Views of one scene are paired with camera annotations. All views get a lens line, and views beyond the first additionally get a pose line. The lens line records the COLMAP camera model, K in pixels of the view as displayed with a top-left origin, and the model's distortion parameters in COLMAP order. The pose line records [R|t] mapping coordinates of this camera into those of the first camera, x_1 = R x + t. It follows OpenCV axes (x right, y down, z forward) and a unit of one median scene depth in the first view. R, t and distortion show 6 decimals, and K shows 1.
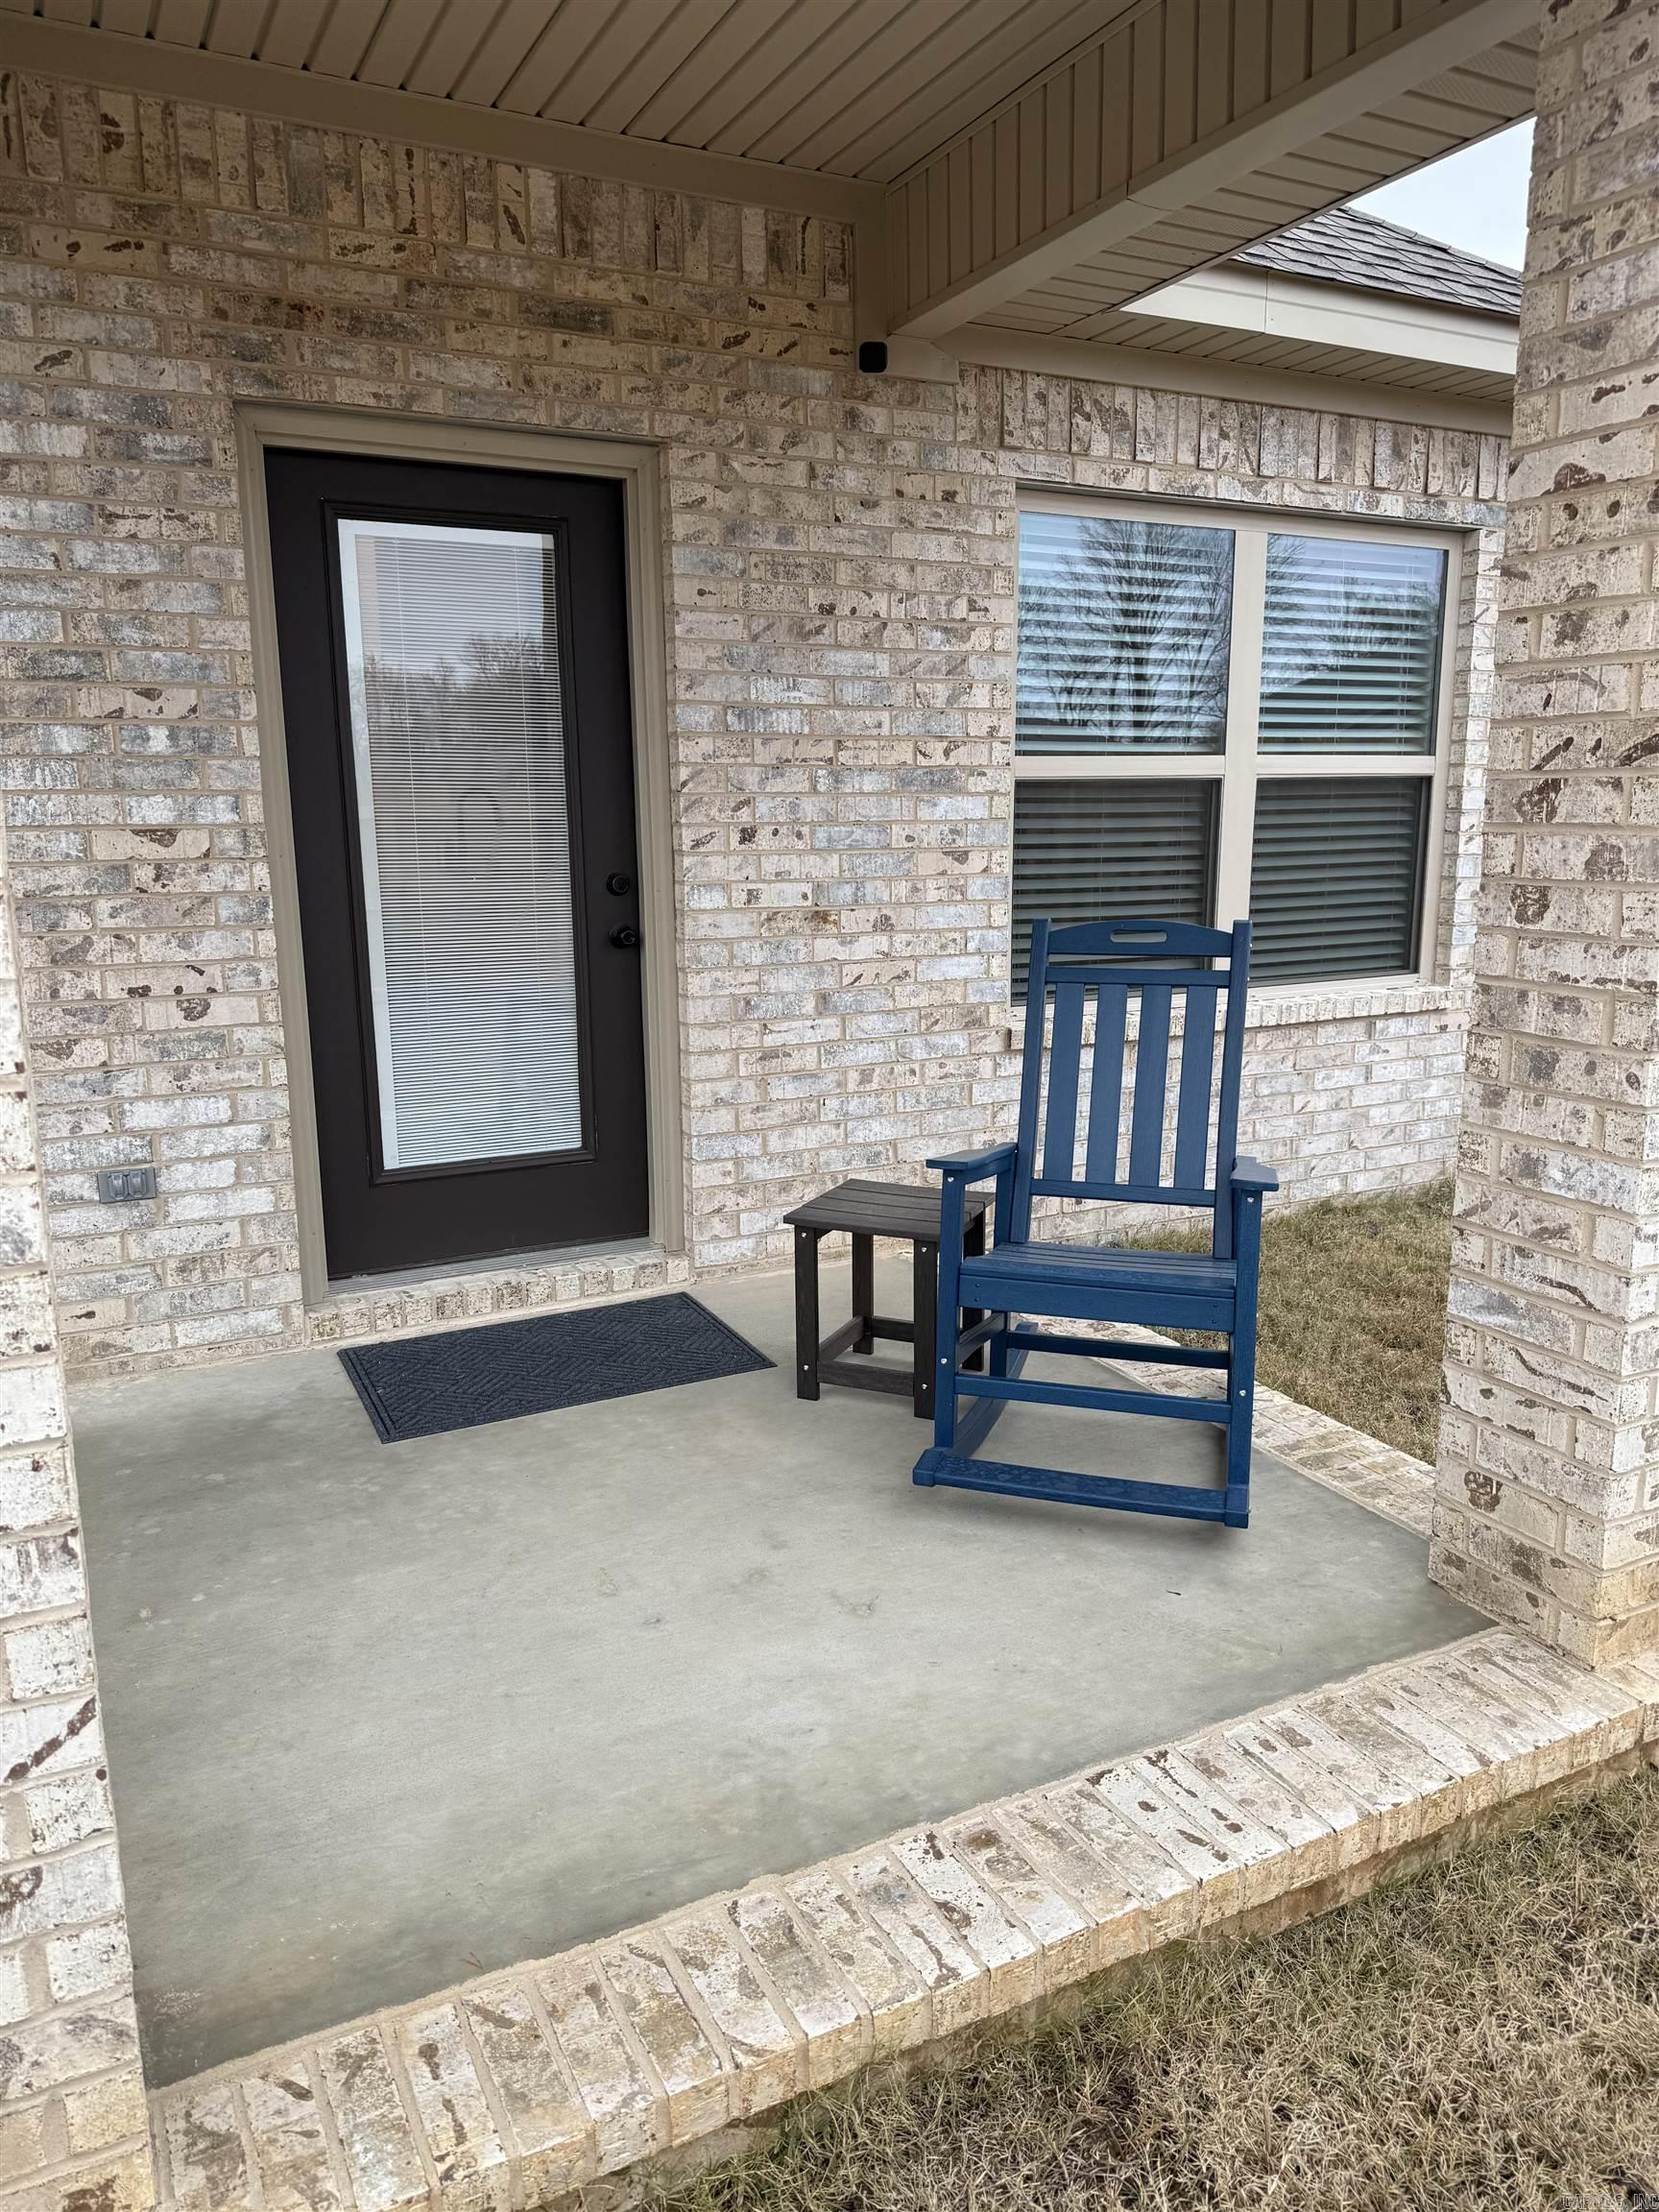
lens RADIAL K [[1560.1, 0, 867.0], [0, 1560.1, 1132.2], [0, 0, 1]] dist [0.055932, -0.061158]
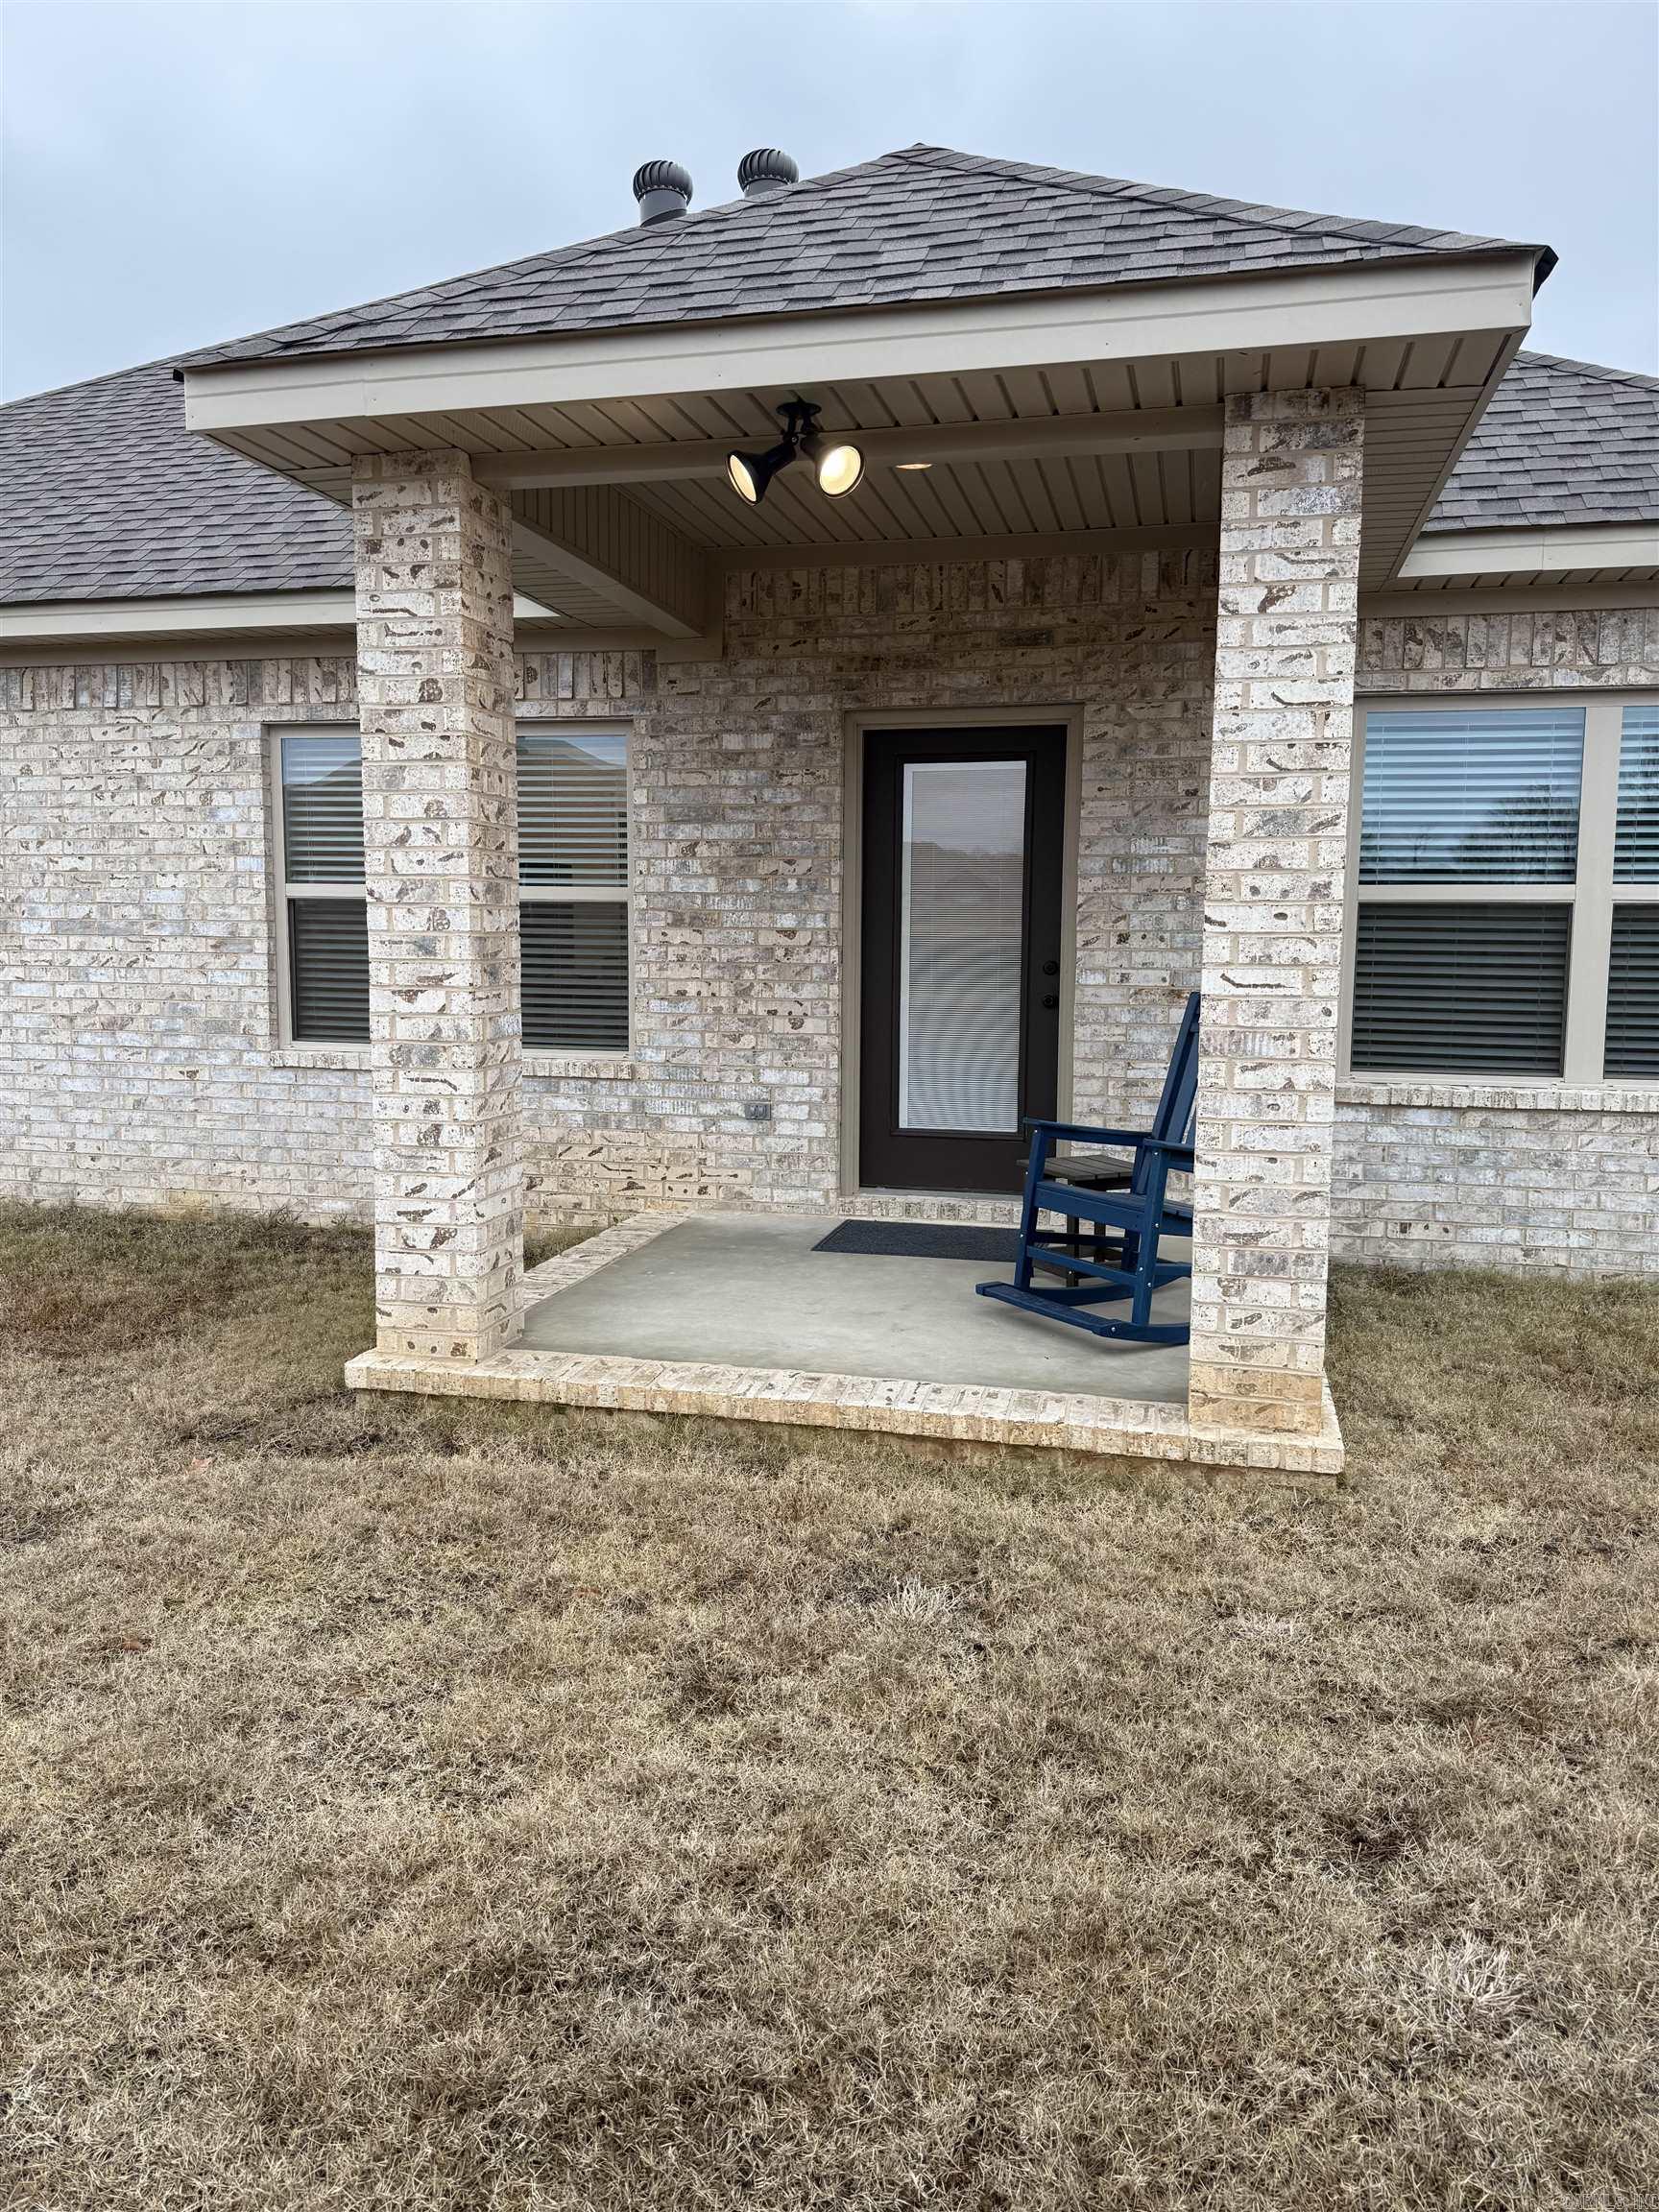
lens RADIAL K [[1560.1, 0, 801.1], [0, 1560.1, 1105.3], [0, 0, 1]] dist [0.055932, -0.061158]
pose [[0.733804, 0.087691, -0.673678, 0.730553], [-0.156521, 0.986779, -0.042045, 0.085504], [0.661085, 0.136298, 0.737828, -0.318627]]
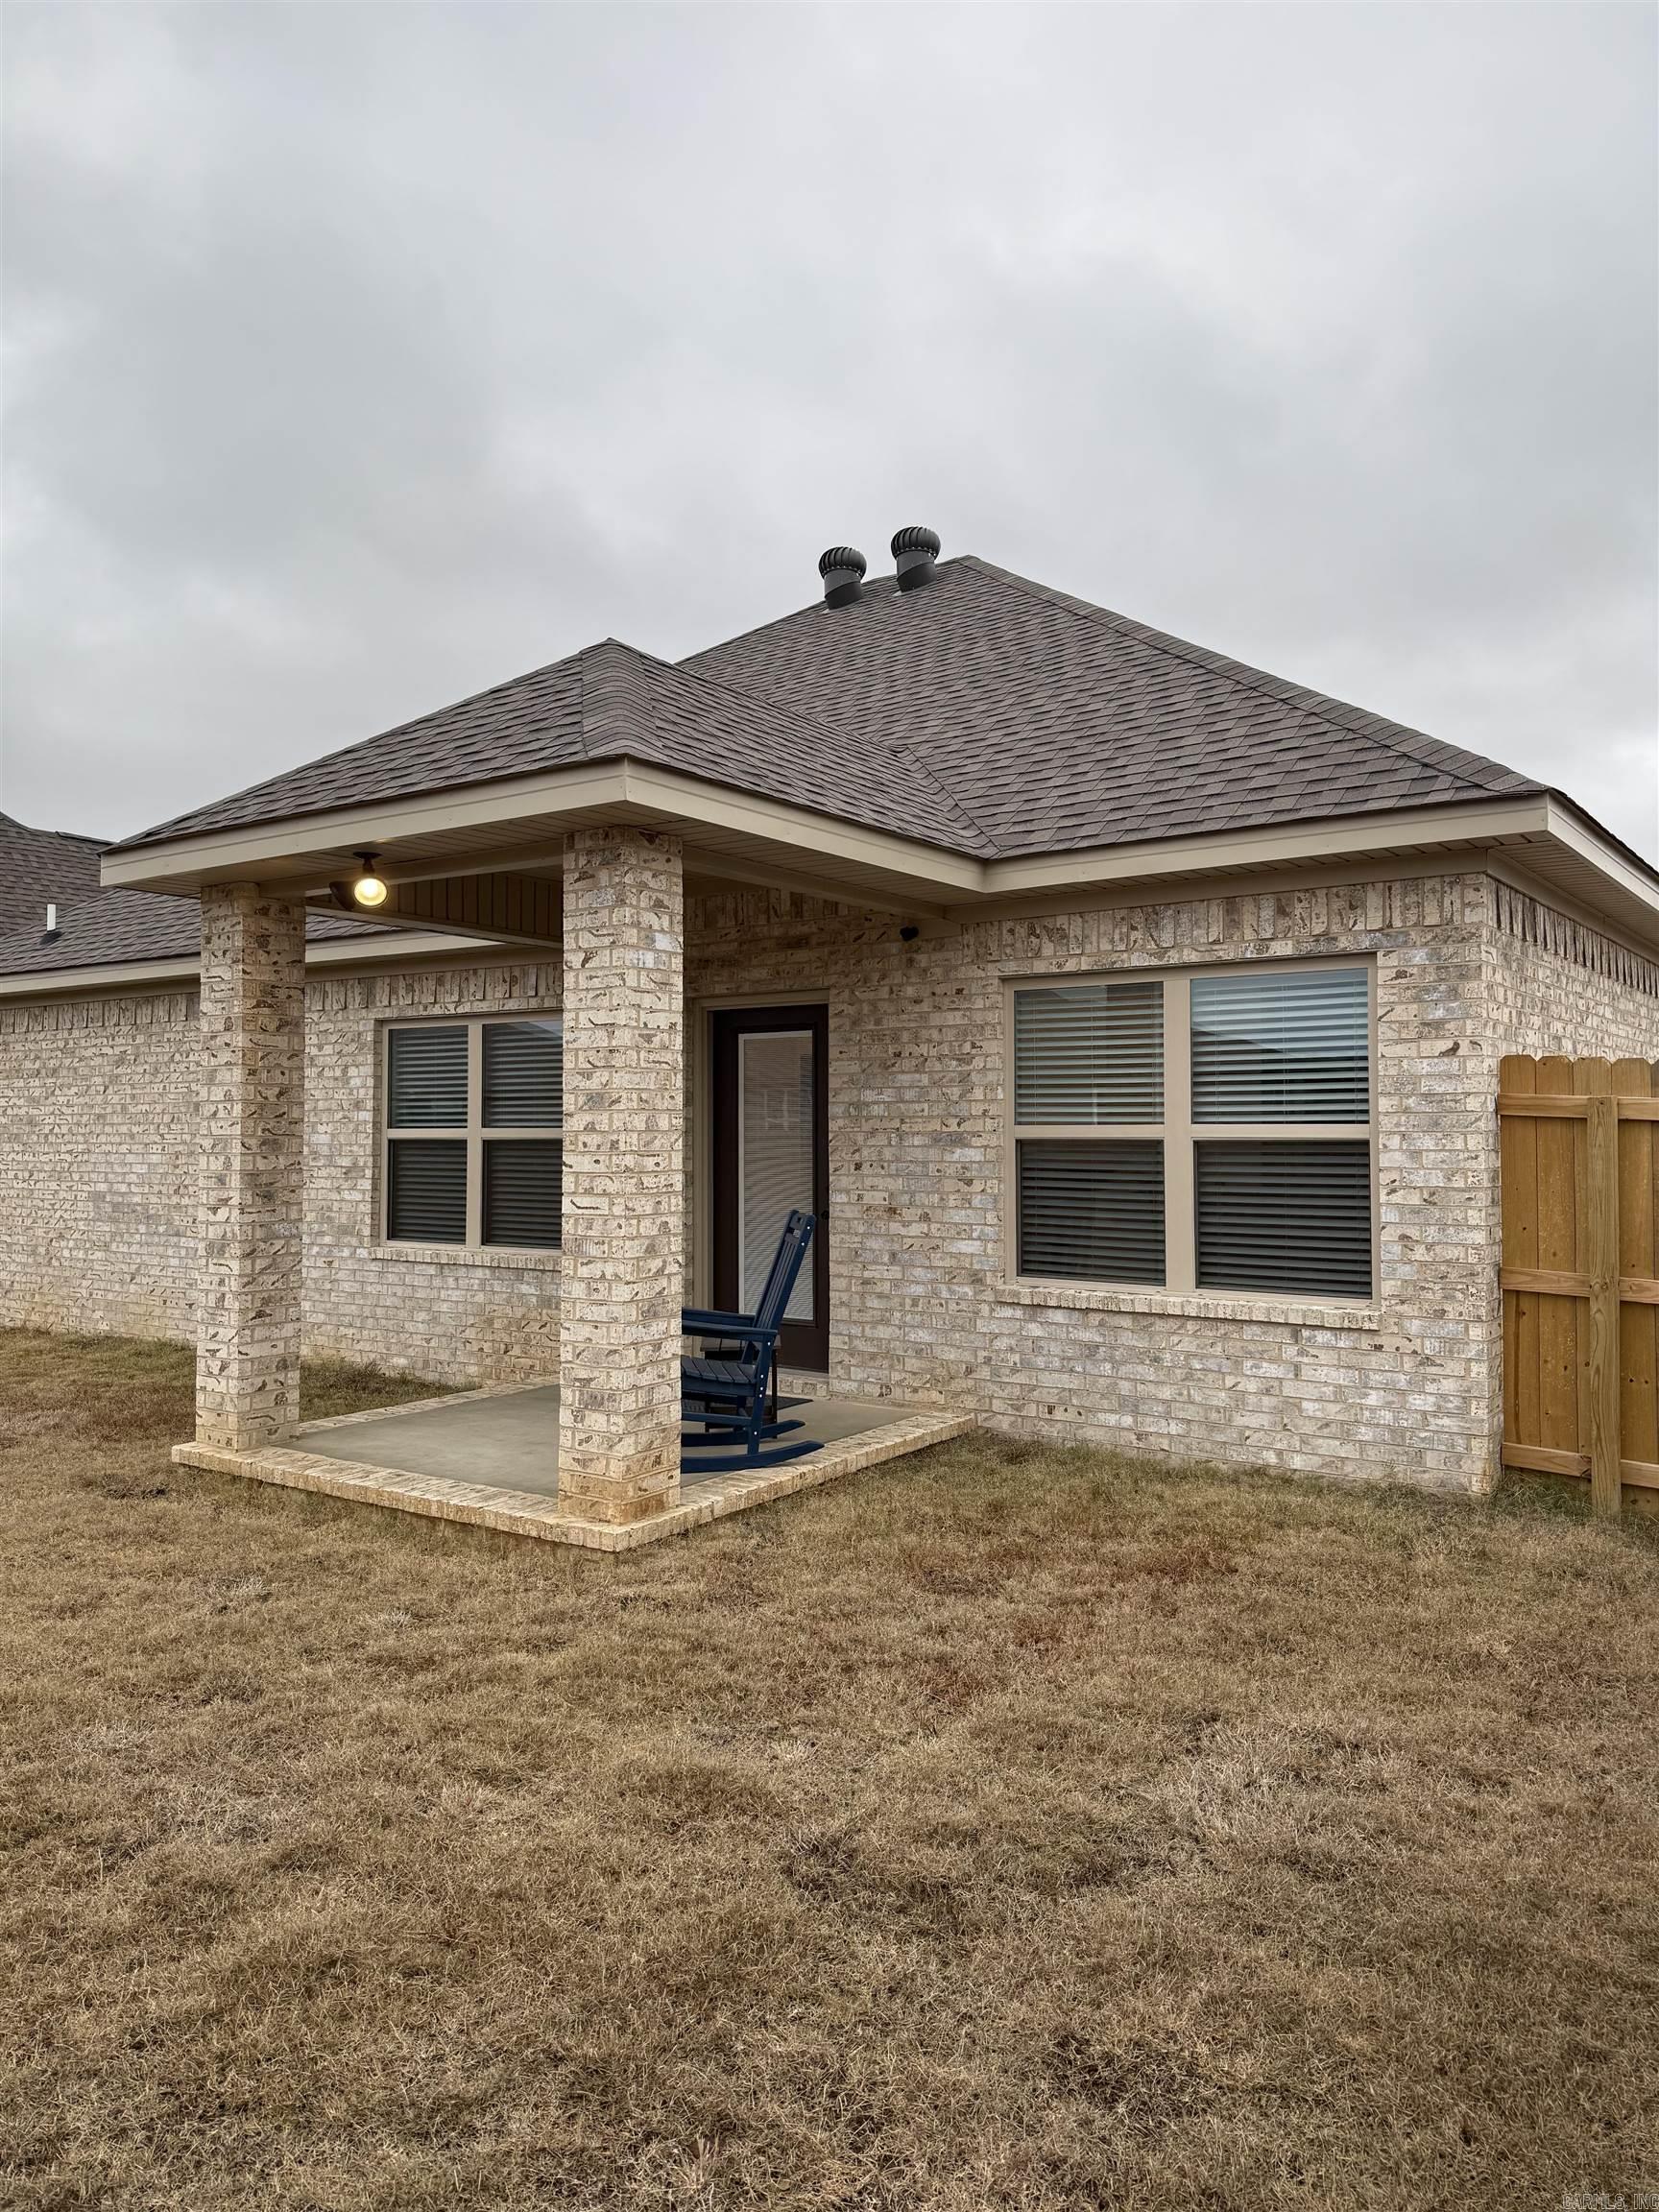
lens RADIAL K [[1560.1, 0, 837.7], [0, 1560.1, 1086.7], [0, 0, 1]] dist [0.055932, -0.061158]
pose [[0.439252, -0.022893, -0.898072, 1.641168], [-0.191682, 0.974266, -0.118588, -0.050501], [0.877676, 0.224234, 0.423560, 0.125007]]
